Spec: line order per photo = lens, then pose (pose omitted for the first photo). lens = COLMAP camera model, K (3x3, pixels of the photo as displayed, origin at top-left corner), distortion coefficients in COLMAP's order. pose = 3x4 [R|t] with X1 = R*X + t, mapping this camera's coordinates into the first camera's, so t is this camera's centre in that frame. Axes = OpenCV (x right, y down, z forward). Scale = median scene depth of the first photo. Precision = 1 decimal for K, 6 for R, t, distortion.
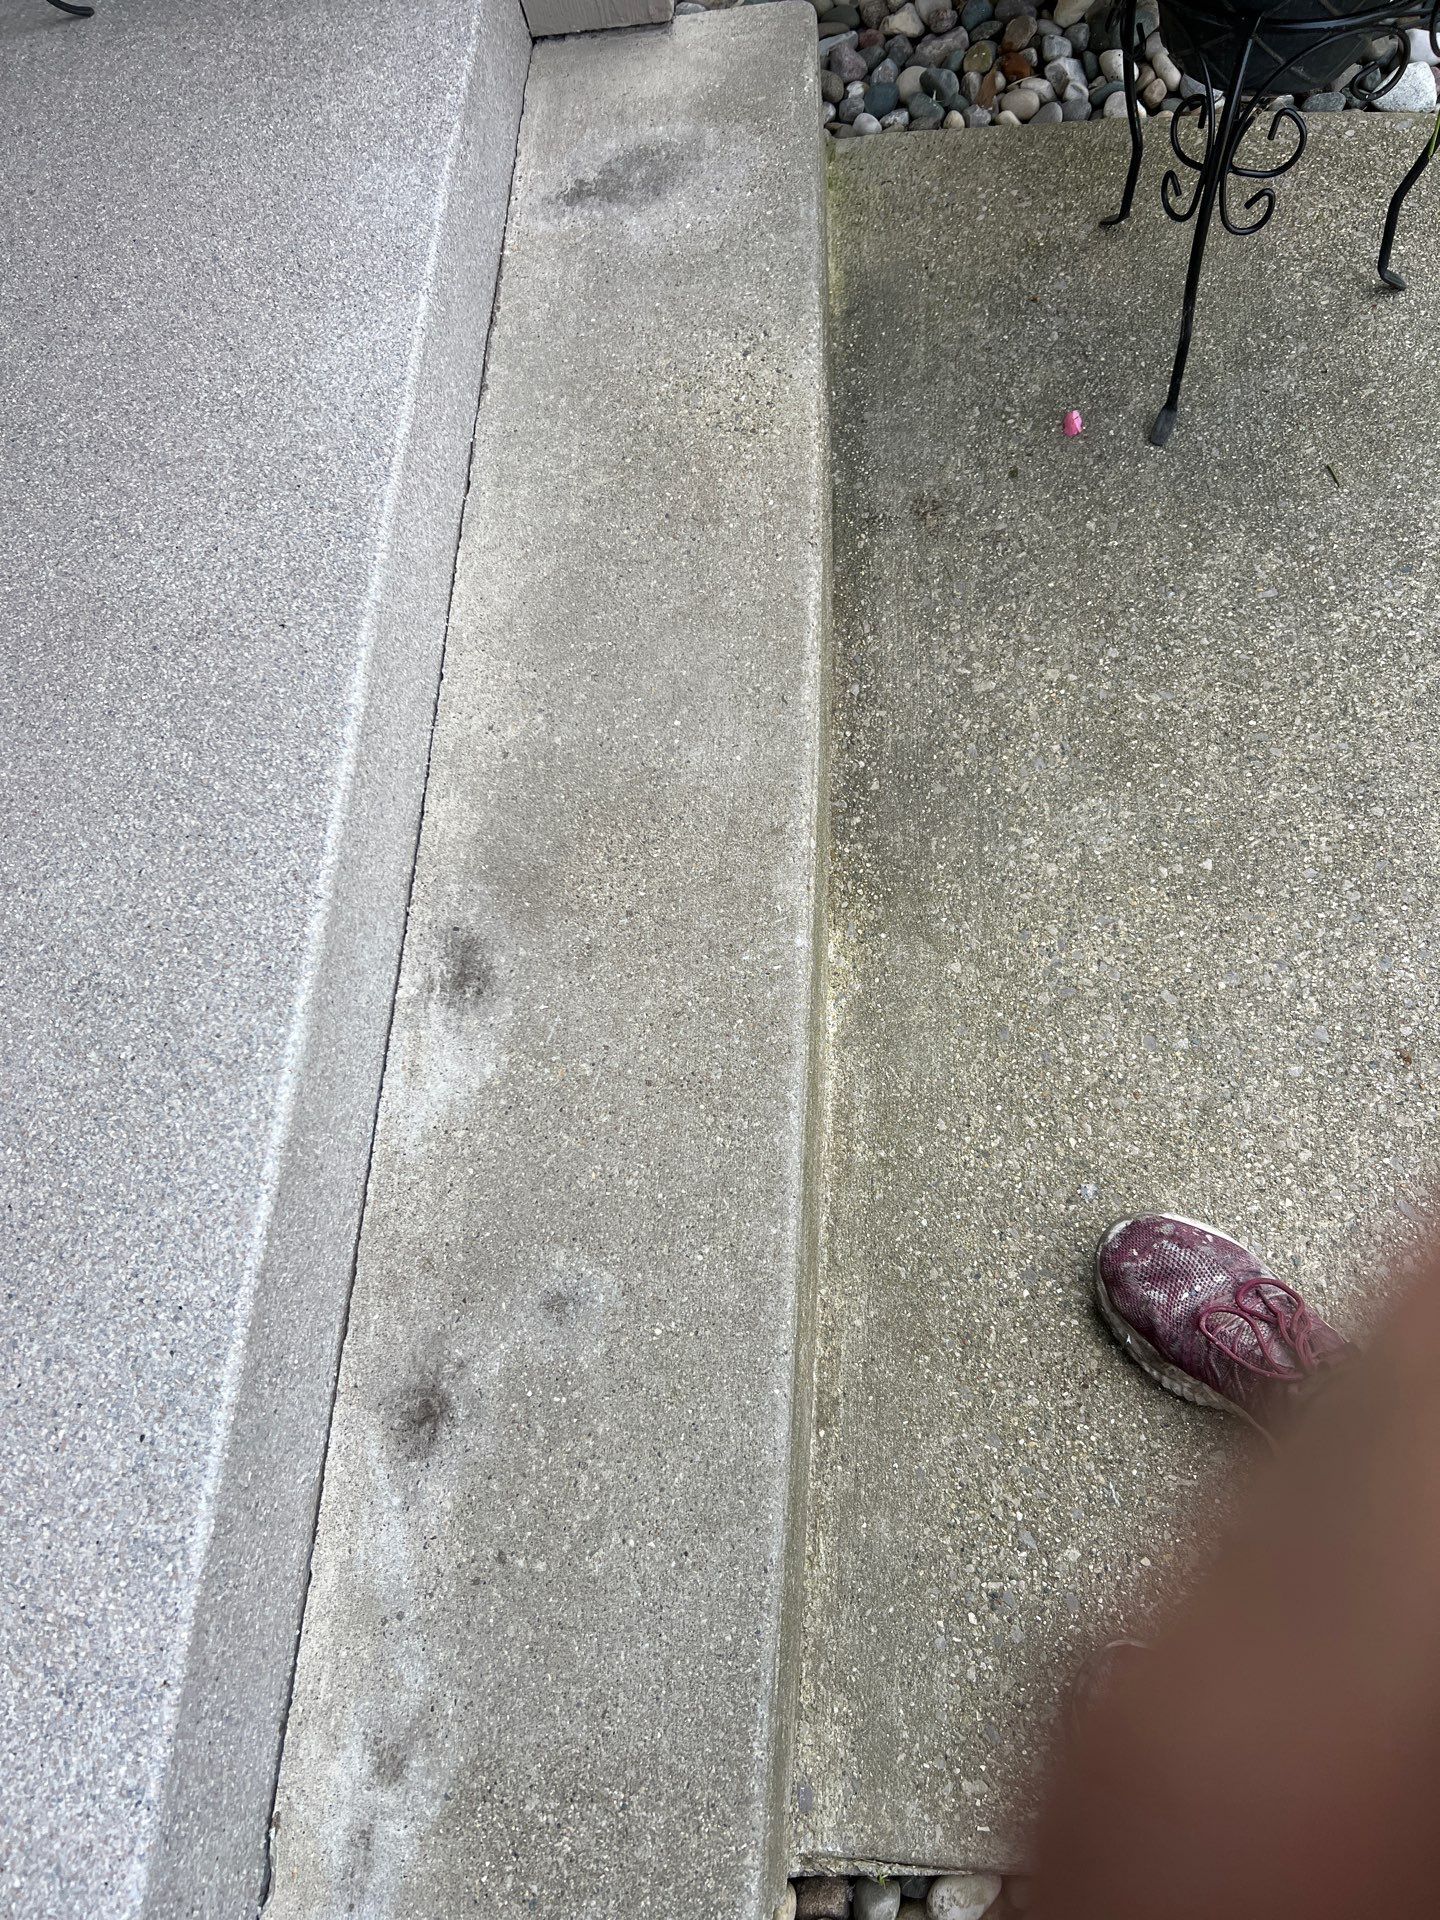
lens RADIAL K [[1348.5, 0, 727.3], [0, 1348.5, 953.8], [0, 0, 1]] dist [0.031340, -0.031050]
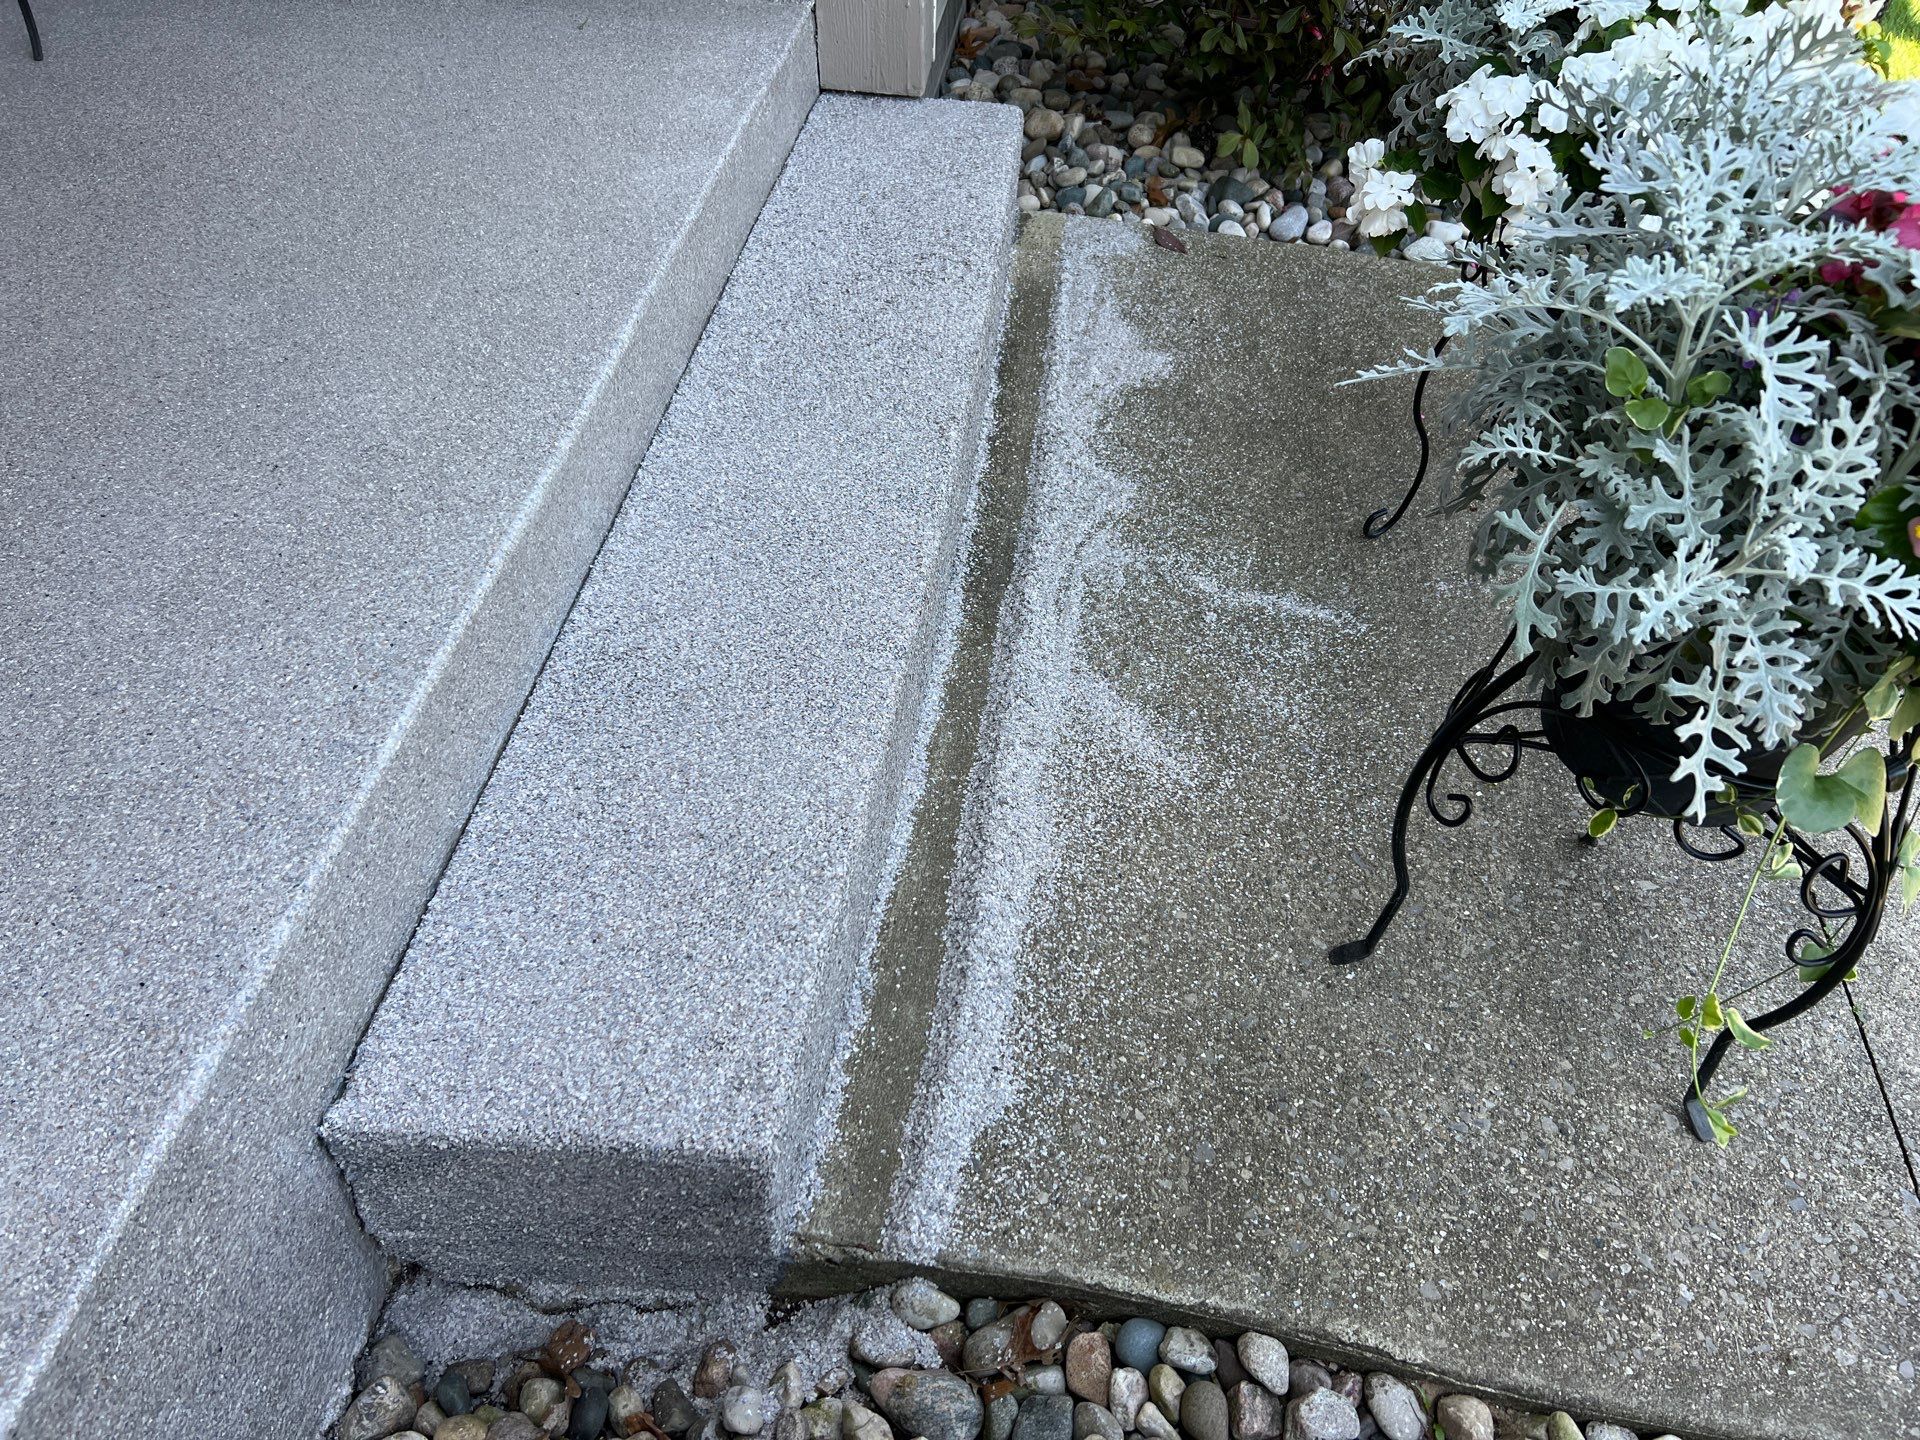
lens RADIAL K [[1348.5, 0, 956.2], [0, 1348.5, 721.8], [0, 0, 1]] dist [0.031340, -0.031050]
pose [[0.981156, 0.182091, 0.064628, 0.033923], [-0.152085, 0.934108, -0.322974, 0.595553], [-0.119180, 0.307059, 0.944199, -0.204944]]
